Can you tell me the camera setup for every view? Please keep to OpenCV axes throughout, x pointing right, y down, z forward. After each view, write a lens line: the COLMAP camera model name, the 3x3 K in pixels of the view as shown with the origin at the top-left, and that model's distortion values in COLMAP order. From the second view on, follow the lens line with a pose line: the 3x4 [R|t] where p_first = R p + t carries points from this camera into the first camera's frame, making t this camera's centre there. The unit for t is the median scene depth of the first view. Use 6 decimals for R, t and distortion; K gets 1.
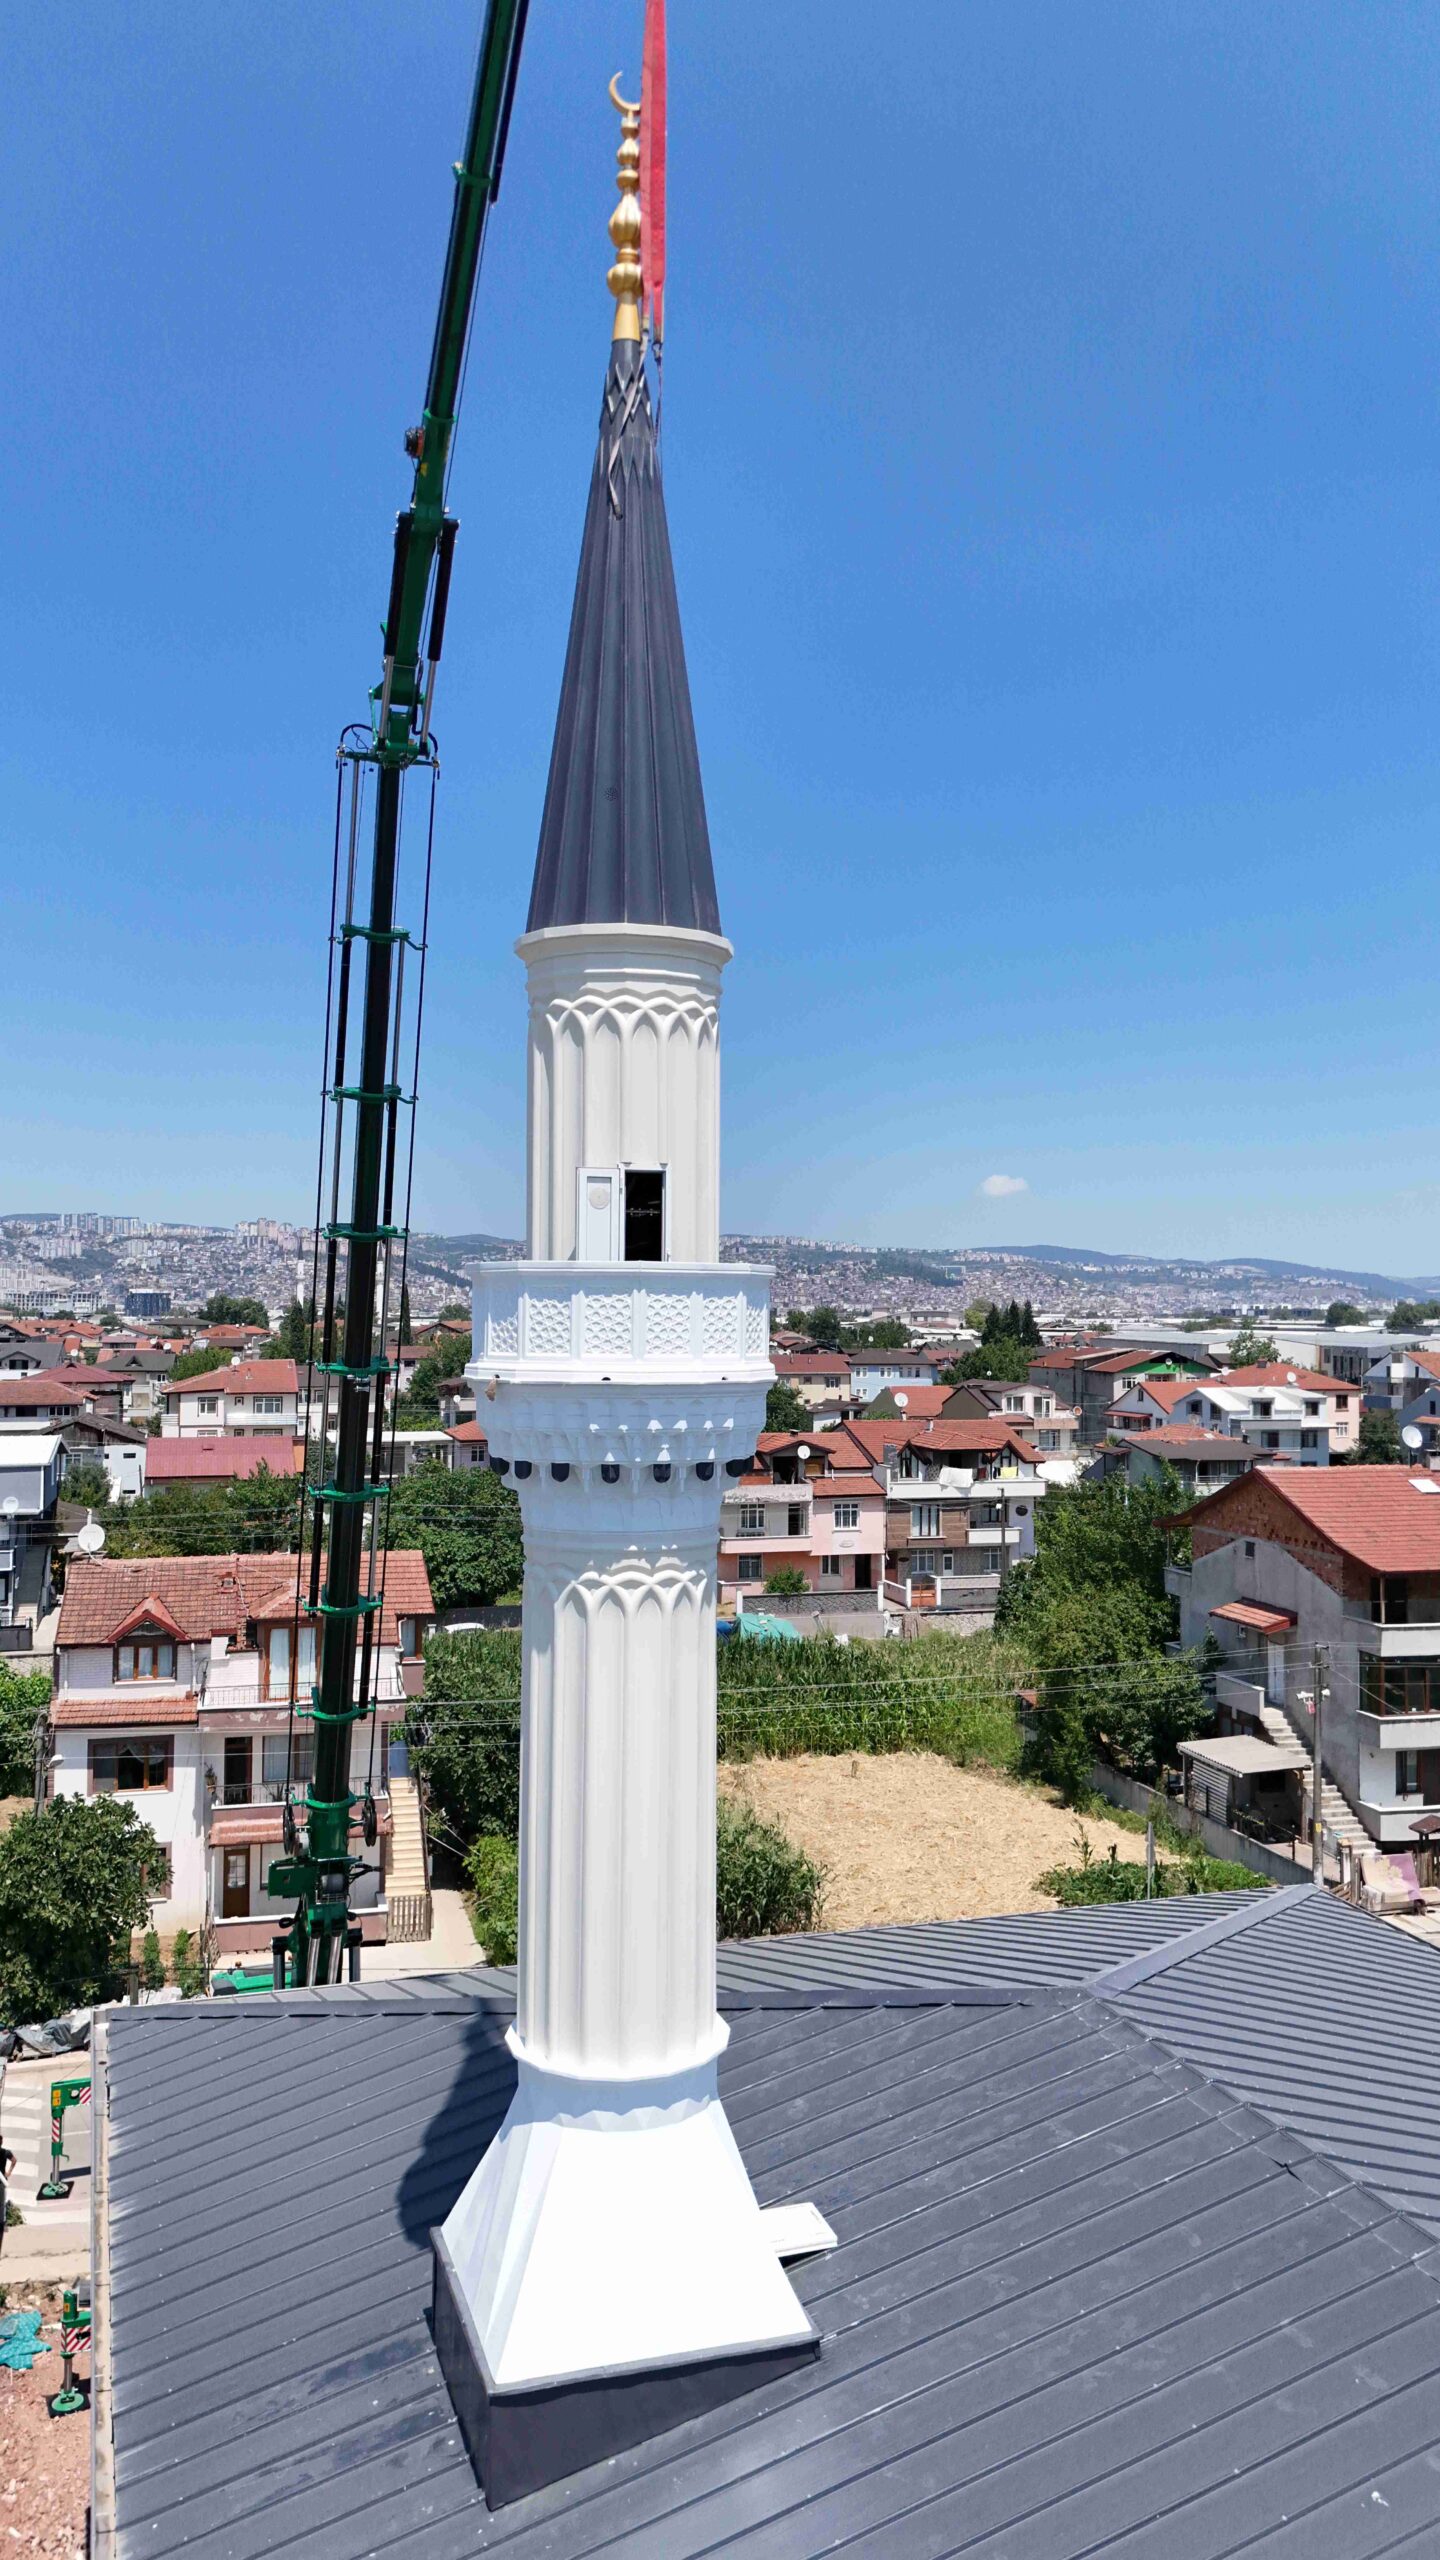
lens RADIAL K [[1887.3, 0, 723.7], [0, 1887.3, 1275.9], [0, 0, 1]] dist [0.074773, -0.080897]
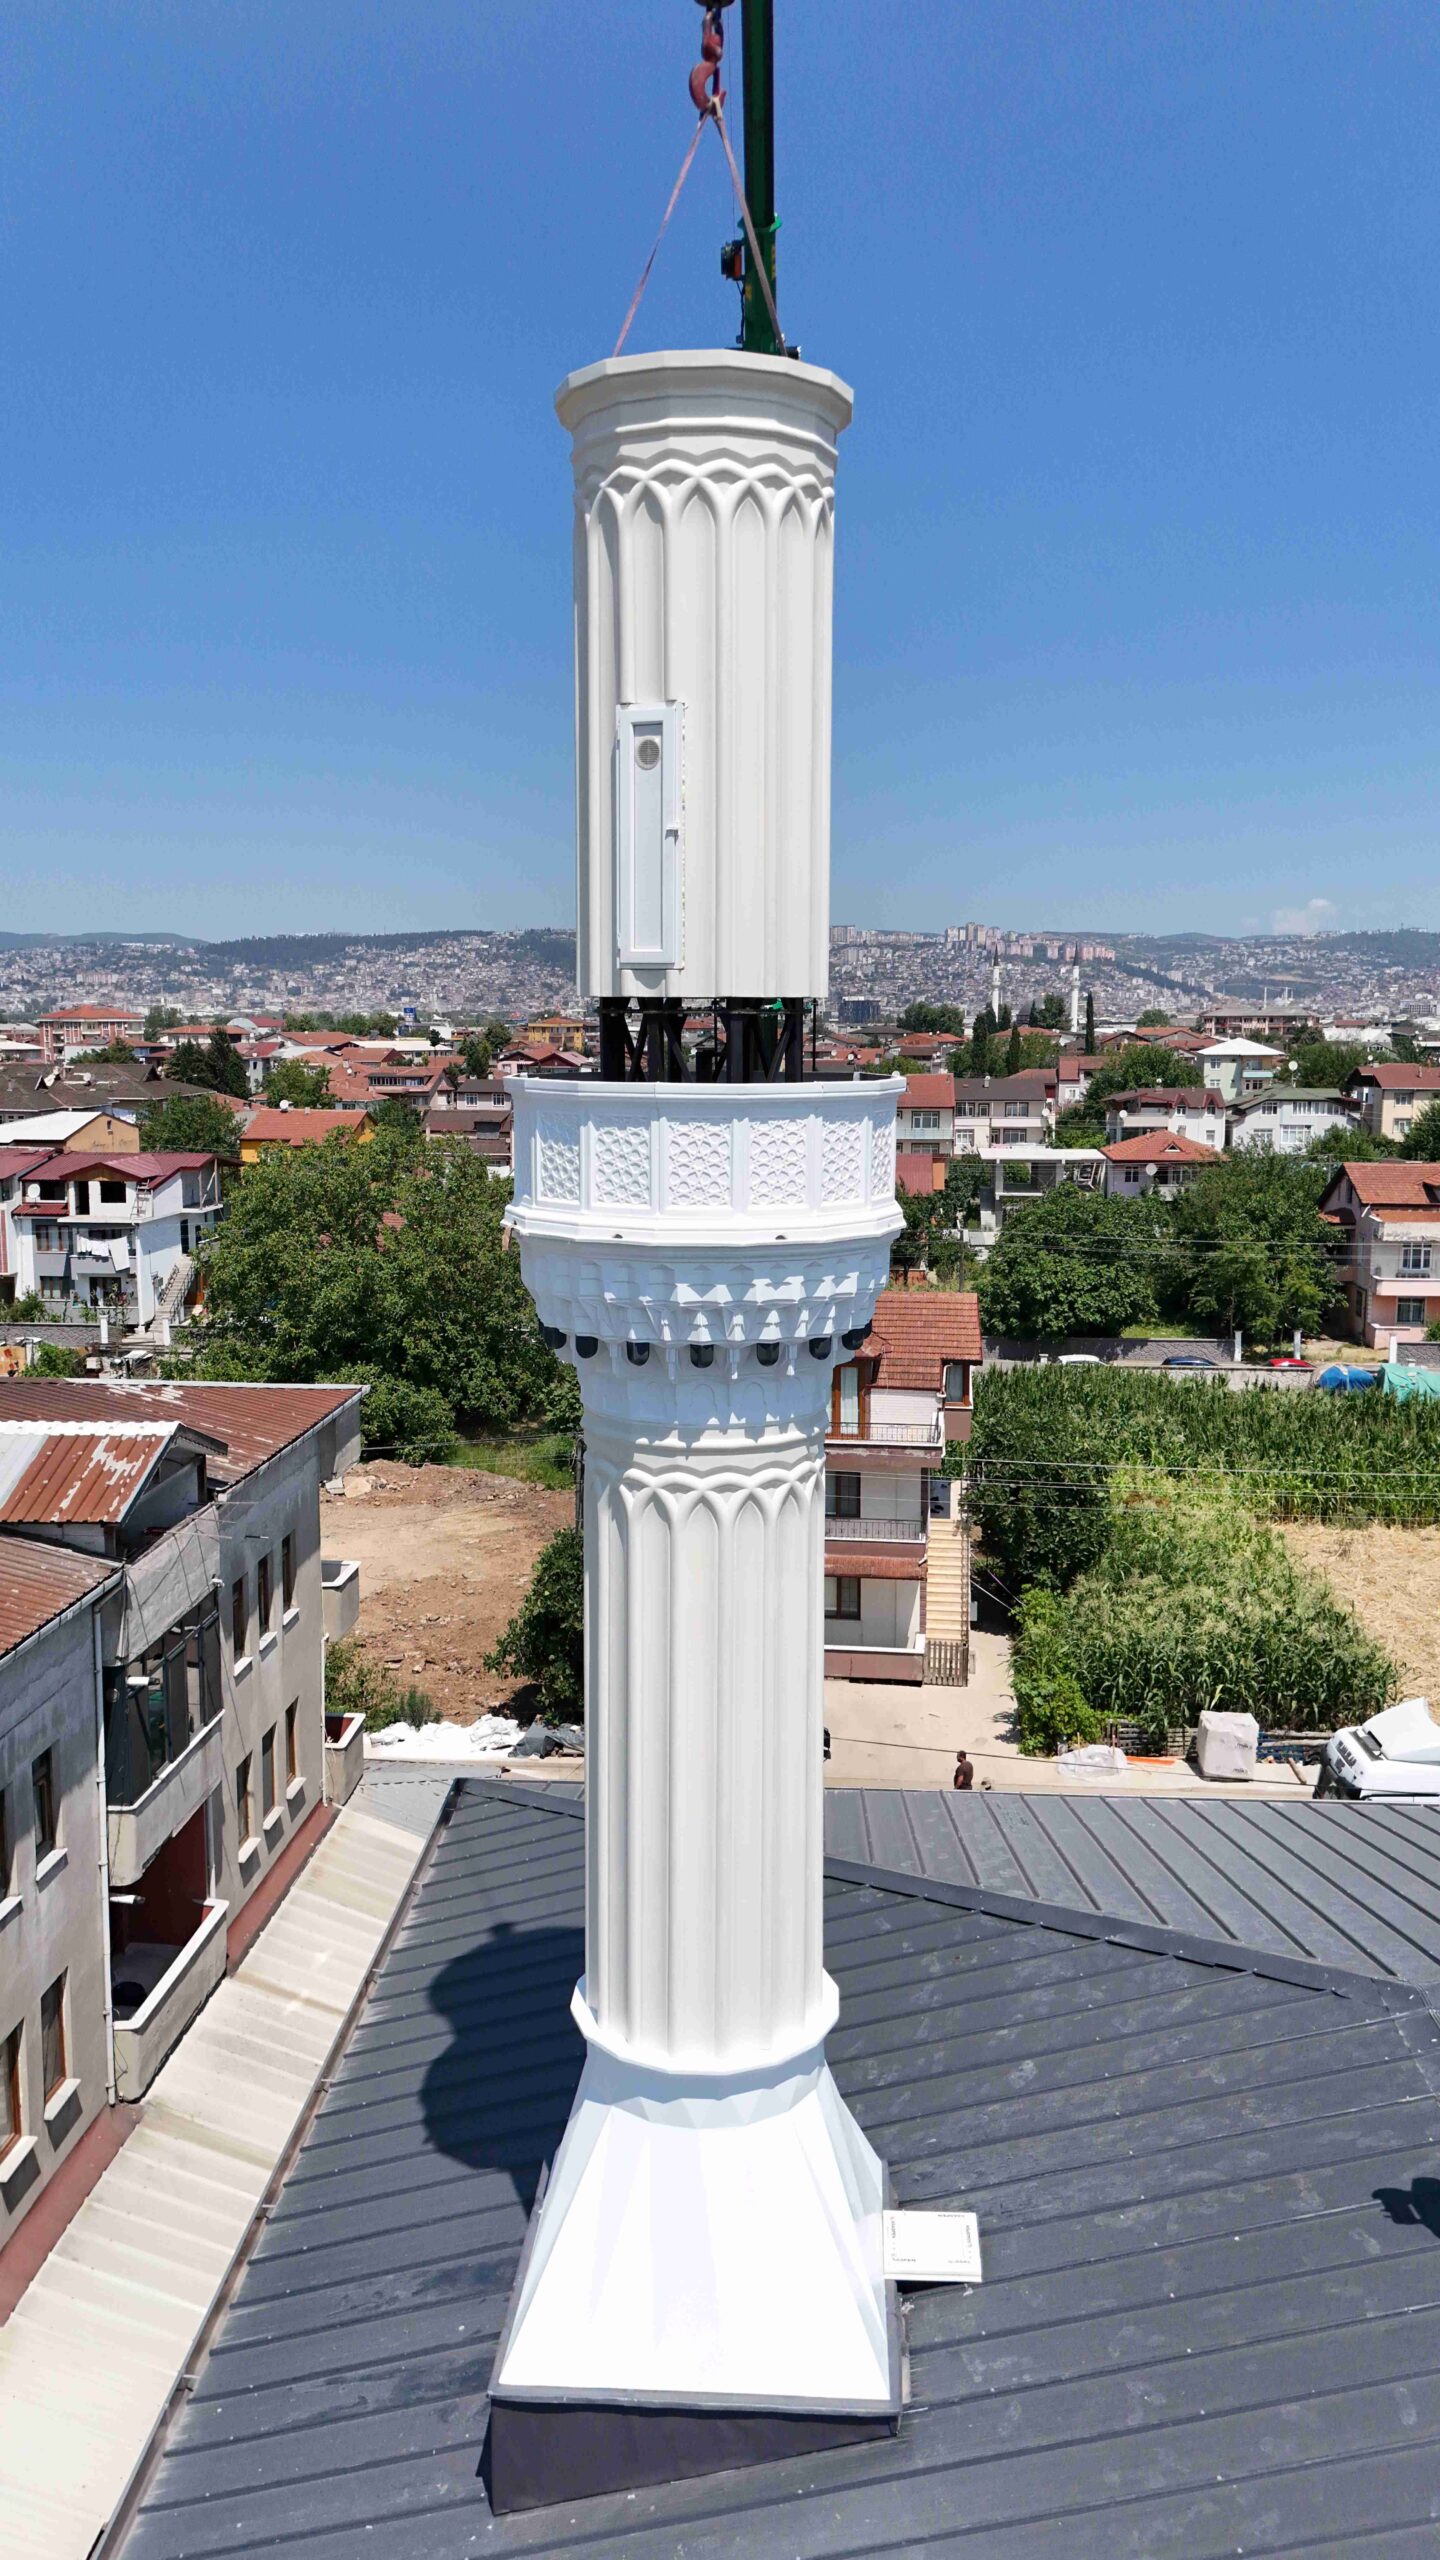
lens RADIAL K [[1887.3, 0, 722.9], [0, 1887.3, 1277.0], [0, 0, 1]] dist [0.074773, -0.080897]
pose [[0.932760, 0.045712, -0.357587, 0.192757], [0.010323, 0.988134, 0.153247, -0.035340], [0.360349, -0.146634, 0.921220, 0.228671]]
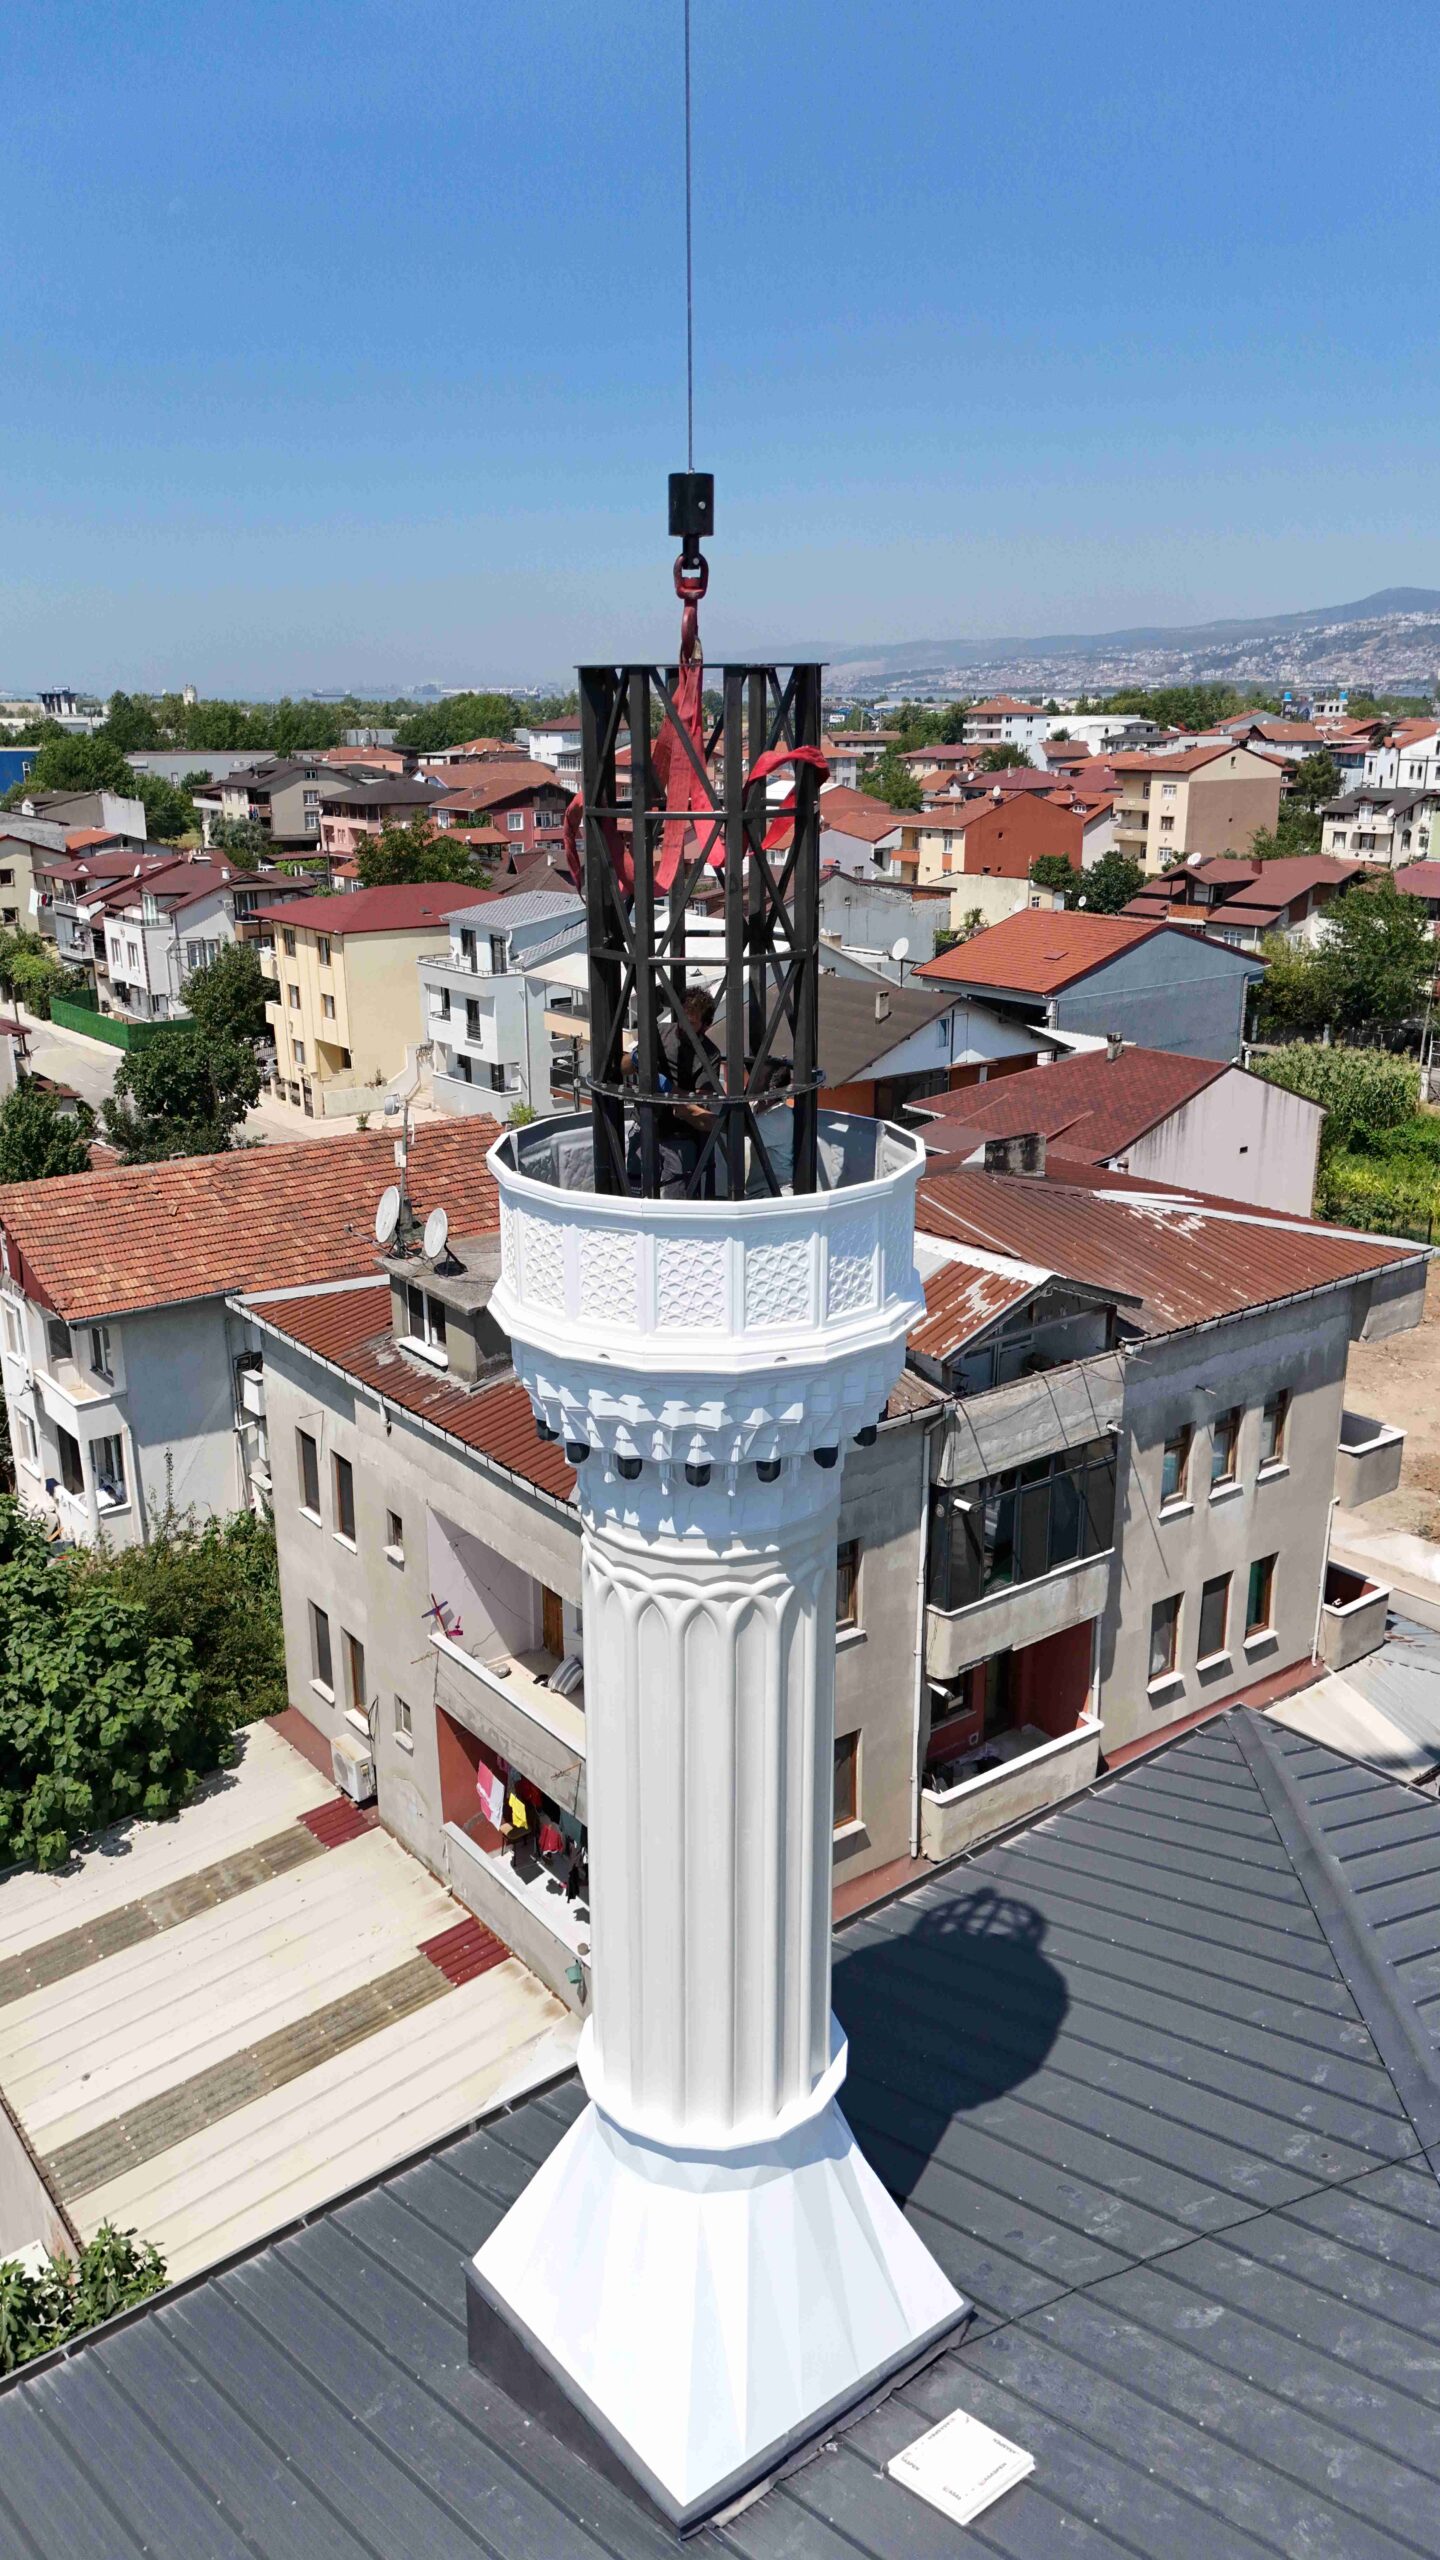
lens RADIAL K [[1887.3, 0, 711.9], [0, 1887.3, 1268.2], [0, 0, 1]] dist [0.074773, -0.080897]
pose [[0.354359, 0.264550, -0.896907, 0.490784], [0.026198, 0.955962, 0.292319, -0.139670], [0.934742, -0.127083, 0.331823, 0.628343]]
